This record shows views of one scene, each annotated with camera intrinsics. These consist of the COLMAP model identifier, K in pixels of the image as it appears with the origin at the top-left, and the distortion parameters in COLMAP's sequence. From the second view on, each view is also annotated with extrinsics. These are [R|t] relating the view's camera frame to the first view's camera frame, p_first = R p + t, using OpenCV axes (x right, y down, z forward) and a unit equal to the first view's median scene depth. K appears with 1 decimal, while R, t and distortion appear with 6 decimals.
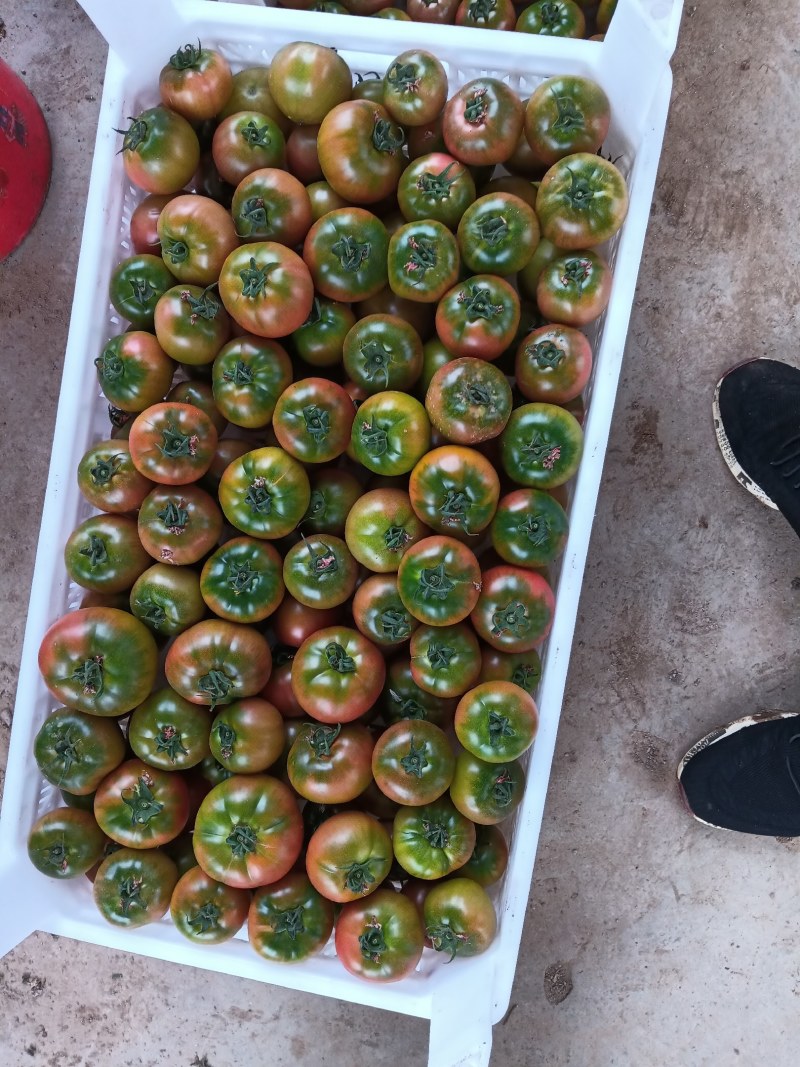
lens RADIAL K [[832.0, 0, 405.1], [0, 832.0, 530.4], [0, 0, 1]] dist [0.065803, -0.142049]
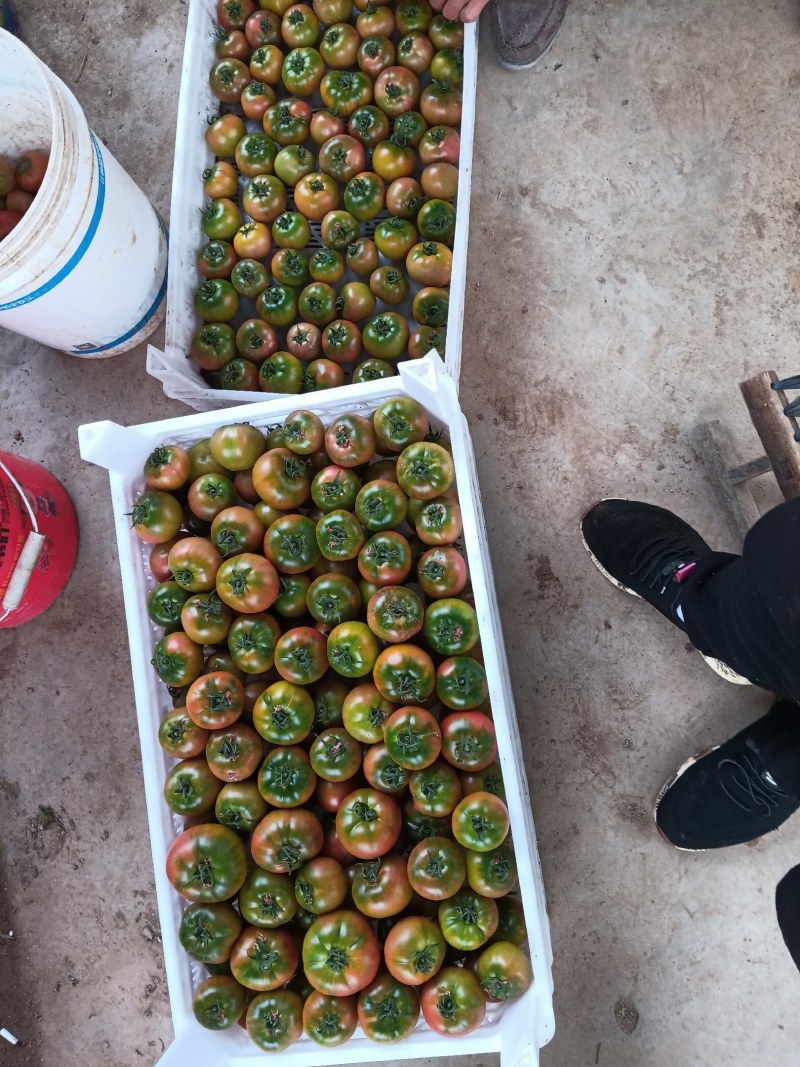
lens RADIAL K [[832.0, 0, 405.1], [0, 832.0, 530.4], [0, 0, 1]] dist [0.065803, -0.142049]
pose [[0.951374, -0.307653, -0.015387, 0.156207], [0.301686, 0.940685, -0.155232, -0.055859], [0.062232, 0.143042, 0.987758, -0.481705]]
